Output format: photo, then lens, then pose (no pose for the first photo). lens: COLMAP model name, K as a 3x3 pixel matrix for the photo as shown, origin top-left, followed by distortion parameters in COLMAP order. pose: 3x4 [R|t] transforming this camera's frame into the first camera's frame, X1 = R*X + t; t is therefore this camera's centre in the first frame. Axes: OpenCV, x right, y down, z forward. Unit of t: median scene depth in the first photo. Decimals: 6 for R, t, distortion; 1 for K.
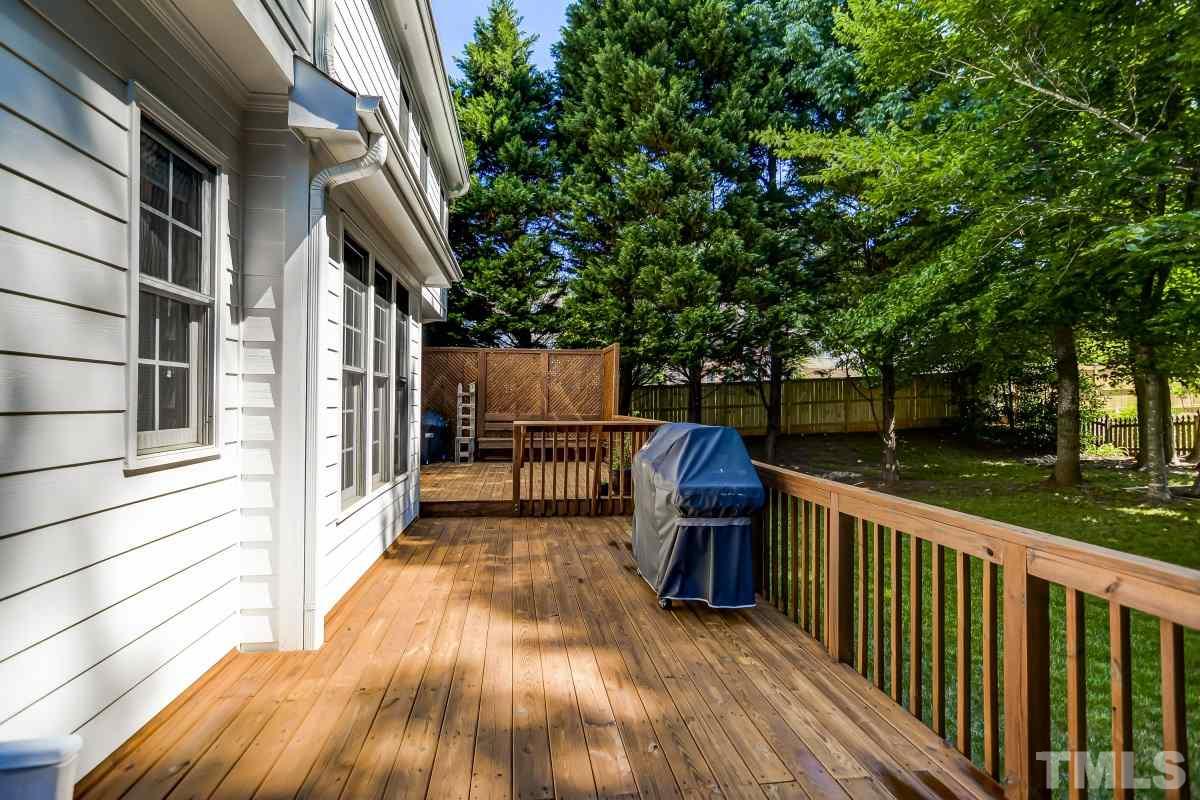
lens RADIAL K [[579.8, 0, 600.0], [0, 579.8, 400.0], [0, 0, 1]] dist [0.000896, 0.000436]
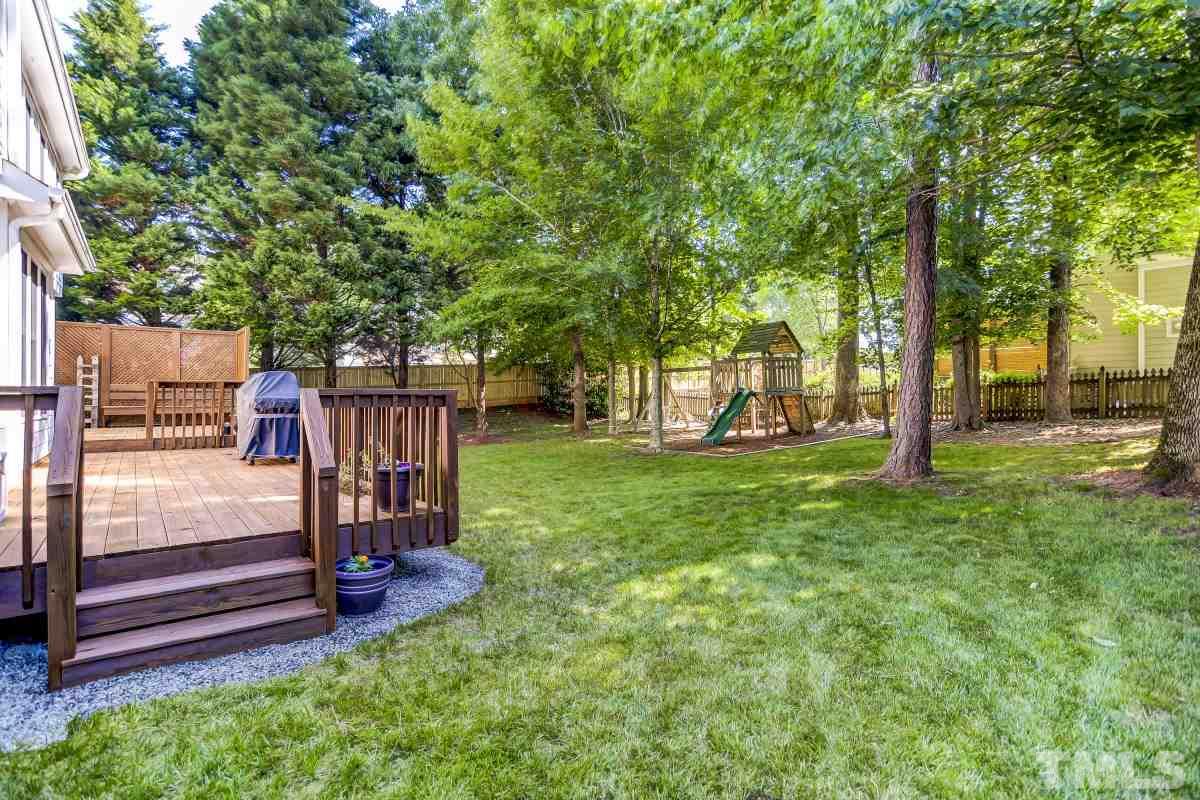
lens RADIAL K [[582.3, 0, 600.6], [0, 582.3, 395.3], [0, 0, 1]] dist [-0.037542, 0.025304]
pose [[0.860951, -0.002215, 0.508684, 0.042314], [0.000397, 0.999993, 0.003683, 0.037043], [-0.508688, -0.002969, 0.860946, -0.362597]]
